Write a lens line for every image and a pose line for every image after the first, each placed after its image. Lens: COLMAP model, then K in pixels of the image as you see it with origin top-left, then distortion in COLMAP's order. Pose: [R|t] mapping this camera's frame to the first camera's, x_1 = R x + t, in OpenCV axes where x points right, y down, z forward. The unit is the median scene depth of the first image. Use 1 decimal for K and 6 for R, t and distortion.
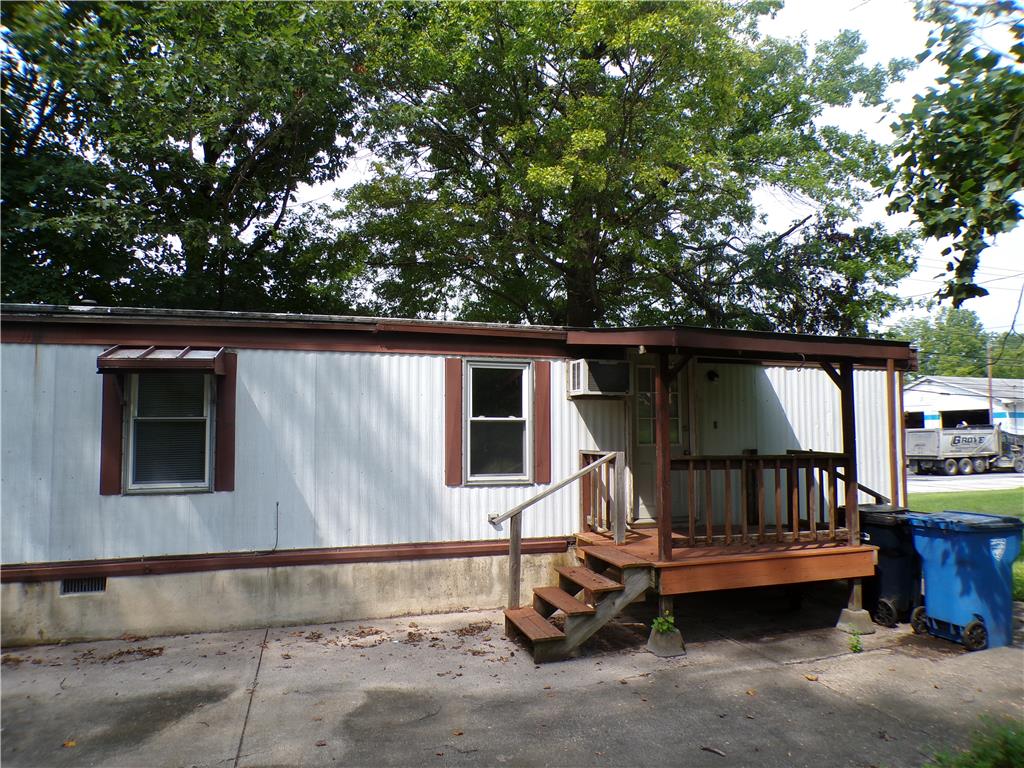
lens RADIAL K [[697.4, 0, 512.0], [0, 697.4, 384.0], [0, 0, 1]] dist [-0.086978, 0.091673]
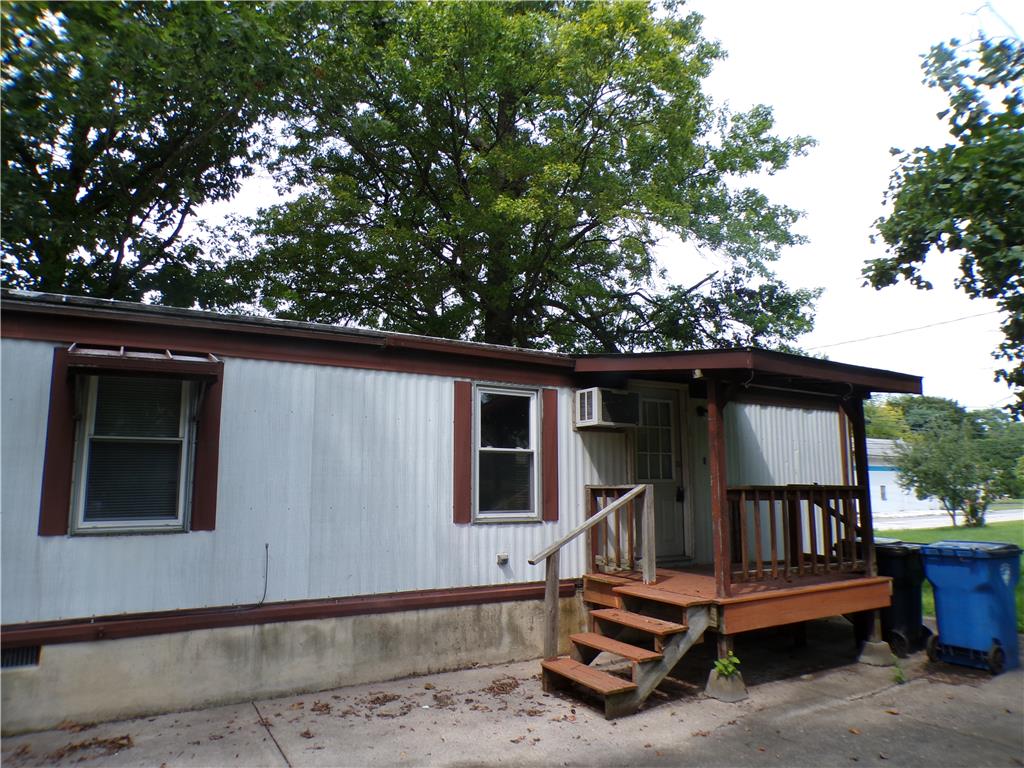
lens RADIAL K [[695.6, 0, 512.0], [0, 695.6, 384.0], [0, 0, 1]] dist [-0.082738, 0.061152]
pose [[0.973404, 0.035847, 0.226274, -0.234184], [-0.018426, 0.996733, -0.078641, 0.037605], [-0.228353, 0.072380, 0.970884, 0.115878]]
